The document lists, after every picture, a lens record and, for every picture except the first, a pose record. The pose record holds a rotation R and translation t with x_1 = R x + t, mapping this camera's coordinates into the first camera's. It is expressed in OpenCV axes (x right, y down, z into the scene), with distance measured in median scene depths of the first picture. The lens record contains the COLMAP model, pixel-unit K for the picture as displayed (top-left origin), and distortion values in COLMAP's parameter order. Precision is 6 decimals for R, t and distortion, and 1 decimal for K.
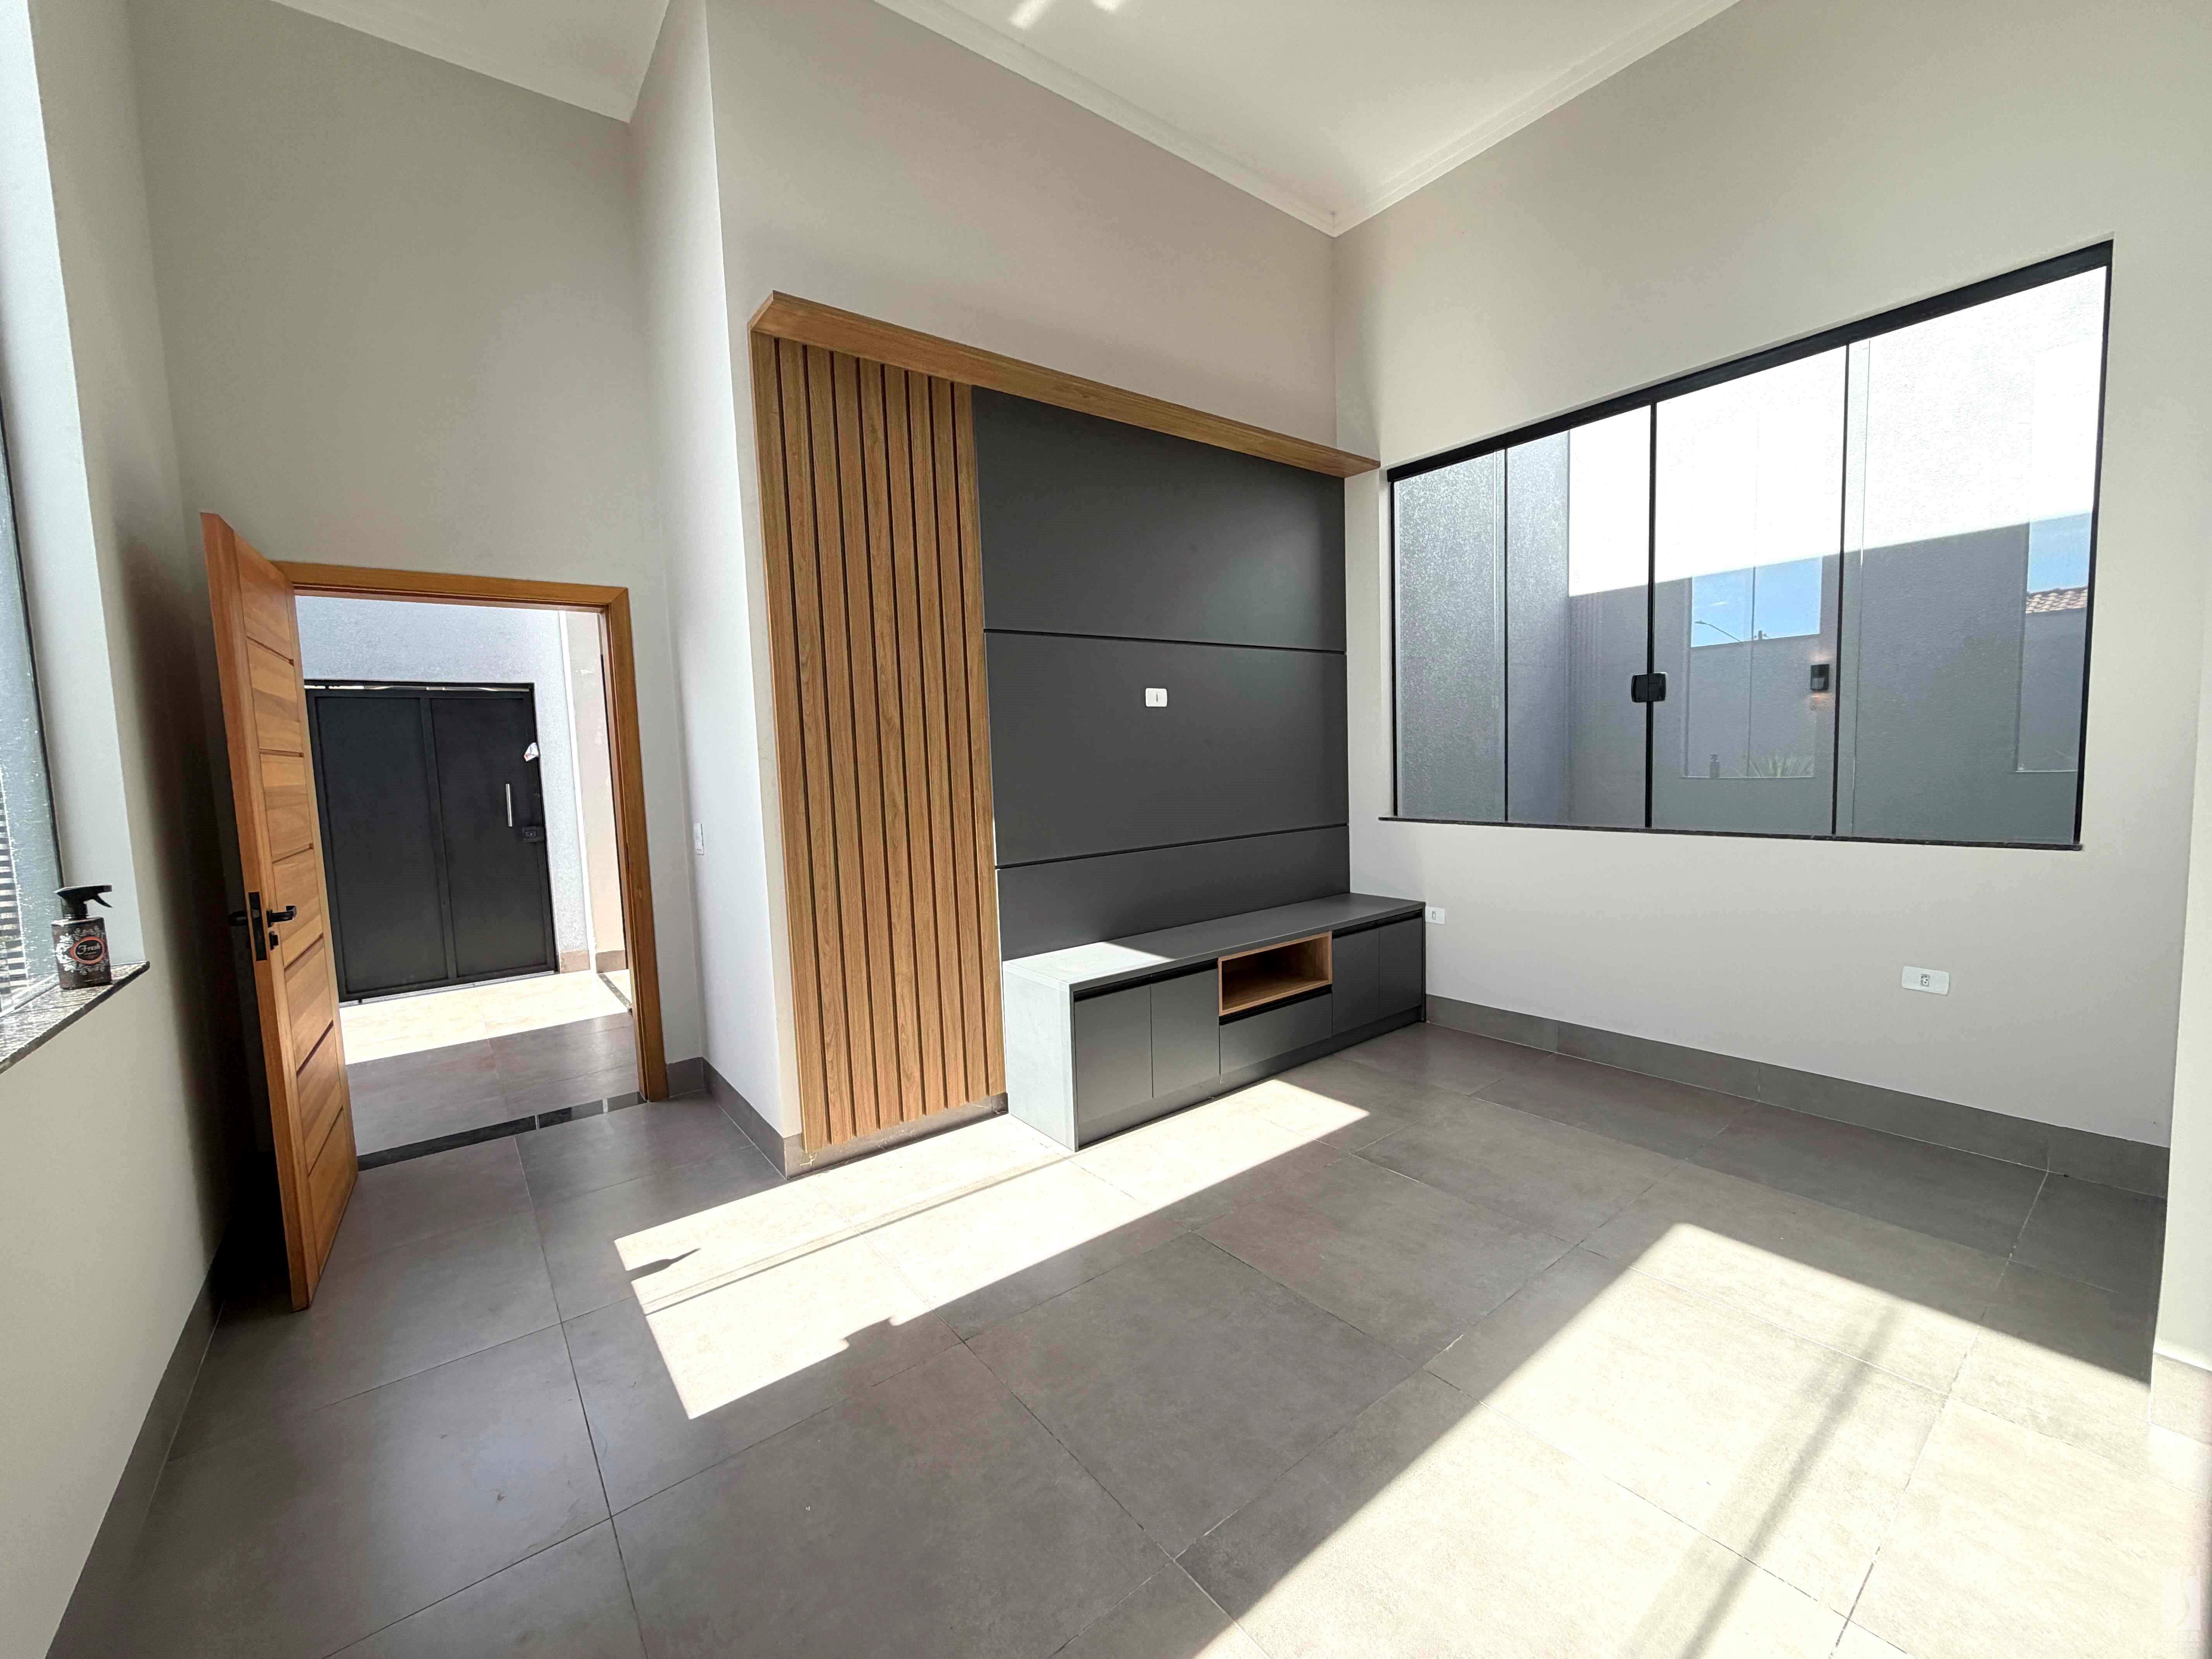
lens RADIAL K [[881.7, 0, 1103.0], [0, 881.7, 826.4], [0, 0, 1]] dist [0.000354, 0.000238]
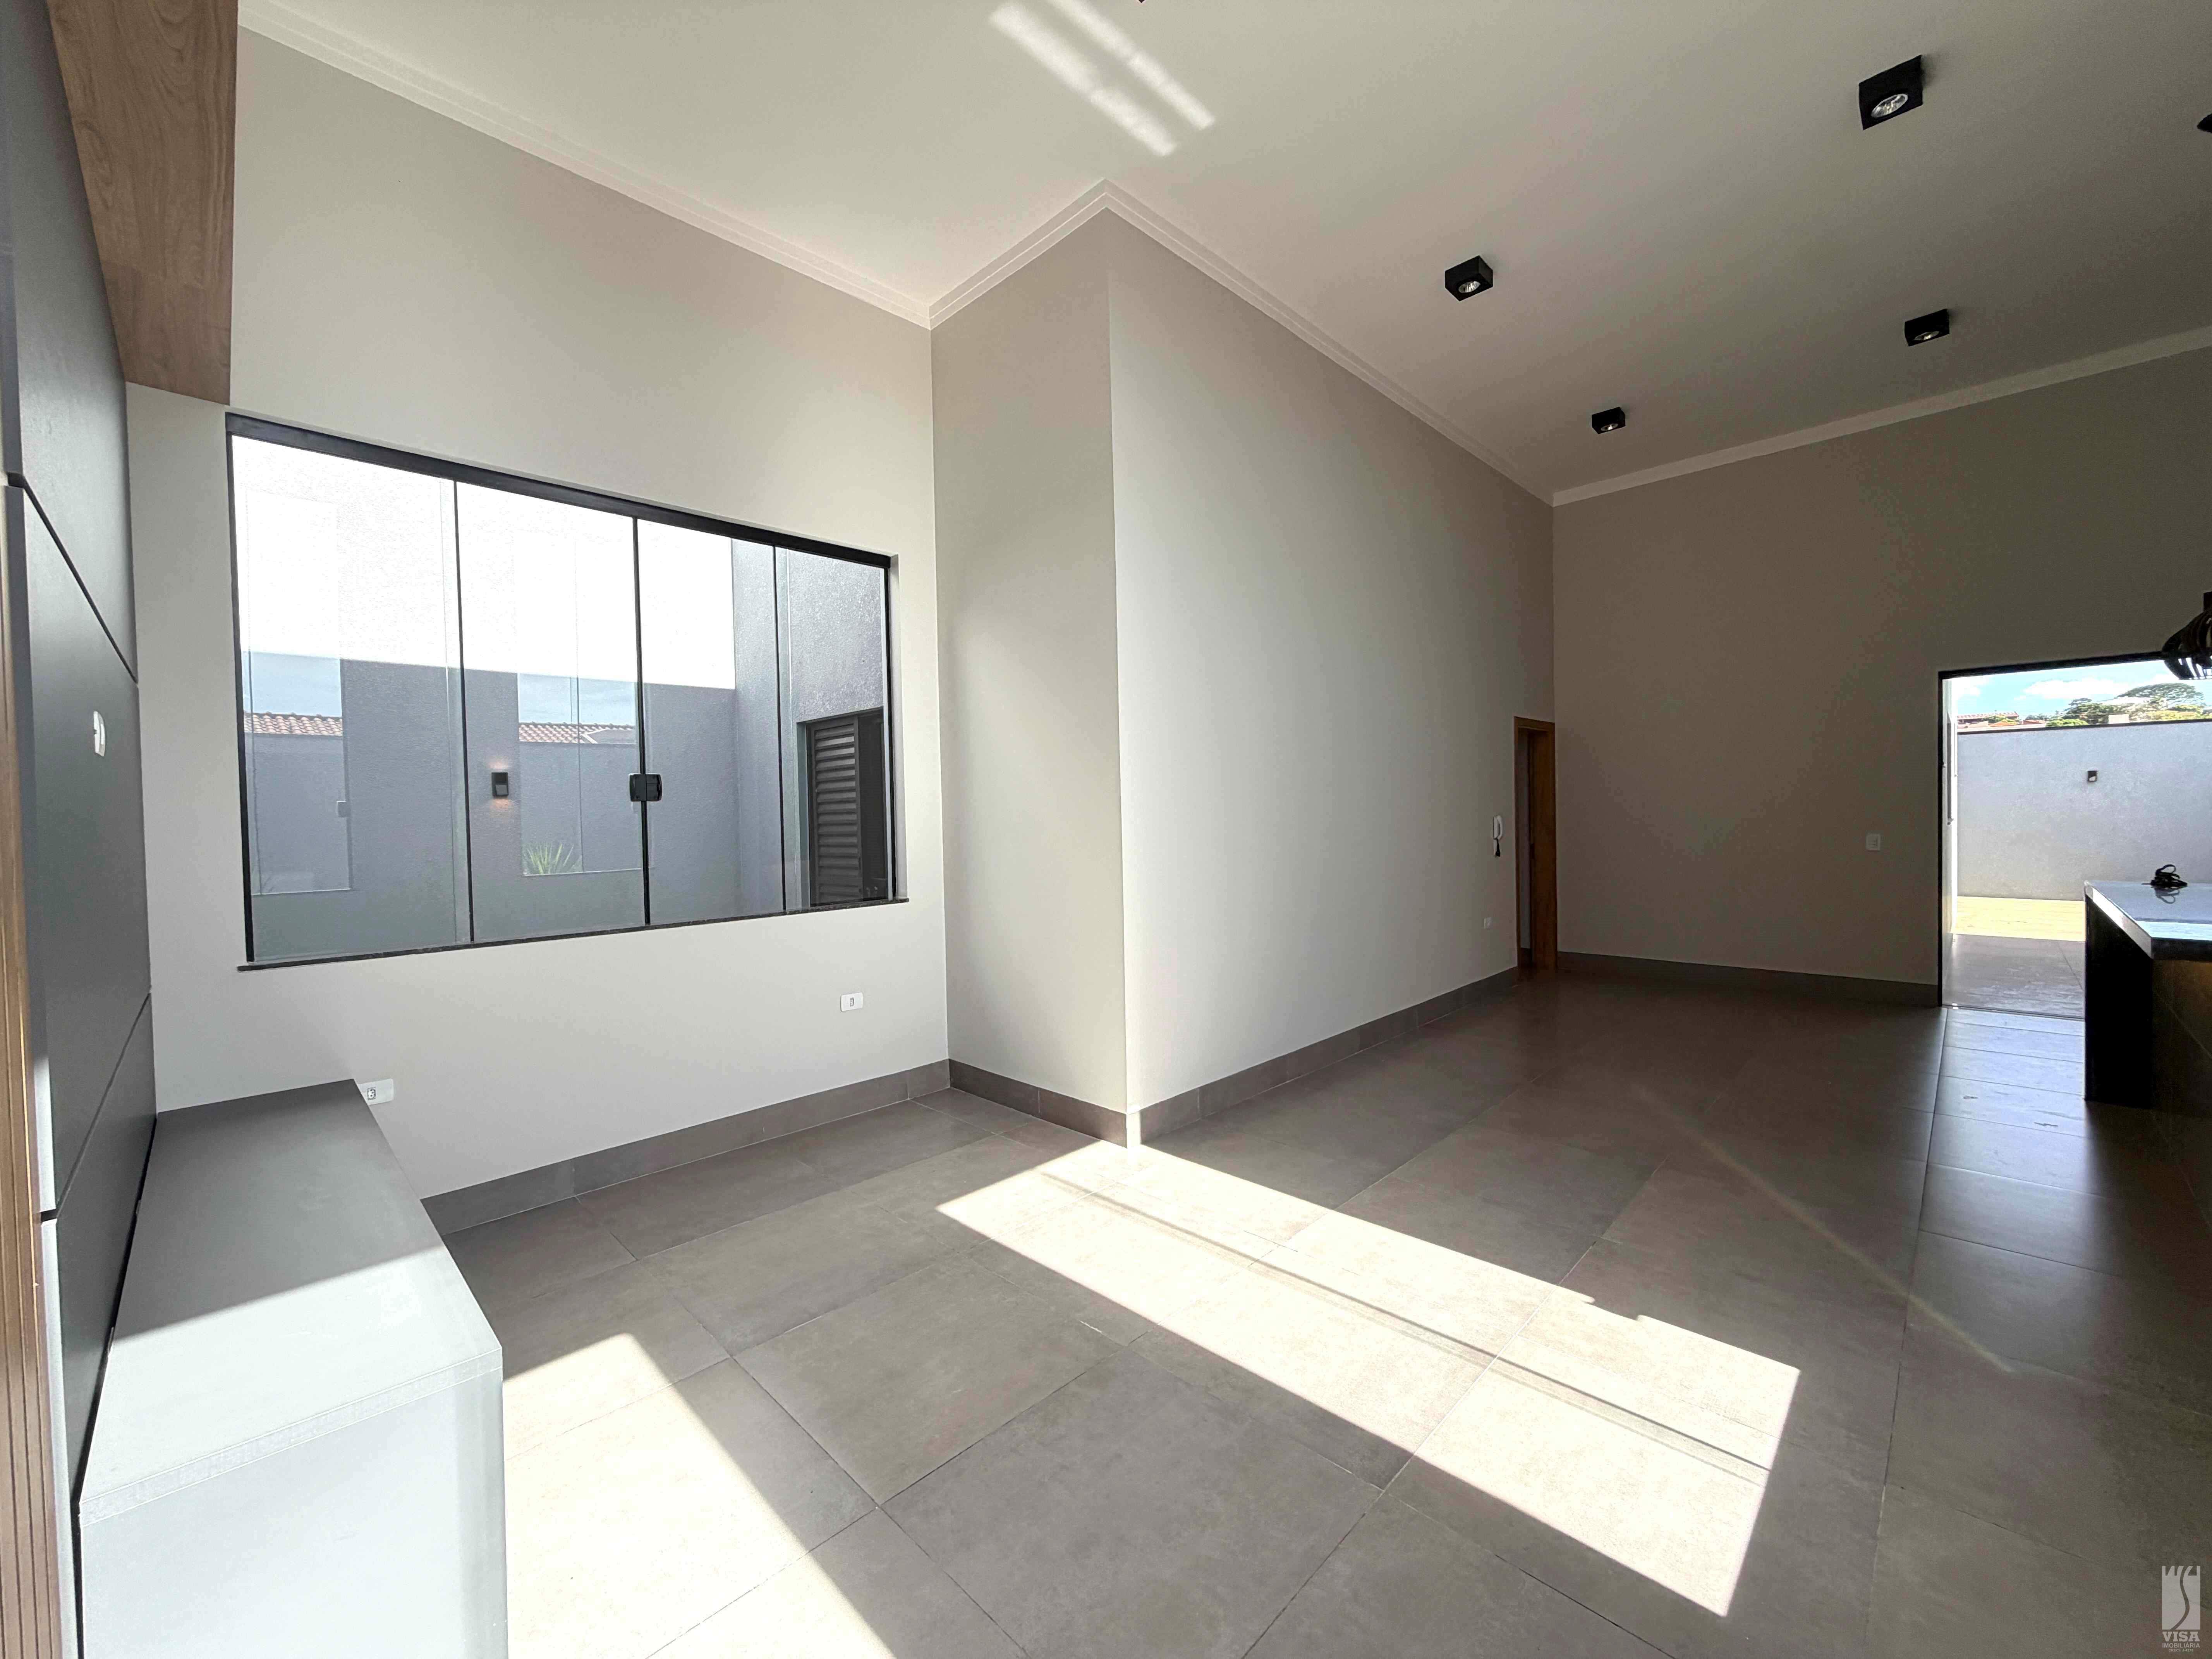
lens RADIAL K [[883.9, 0, 1105.3], [0, 883.9, 826.6], [0, 0, 1]] dist [0.000304, 0.000208]
pose [[-0.129873, 0.019016, 0.991348, -0.565401], [0.109294, 0.993998, -0.004748, -0.059247], [-0.985489, 0.107731, -0.131172, 0.743105]]
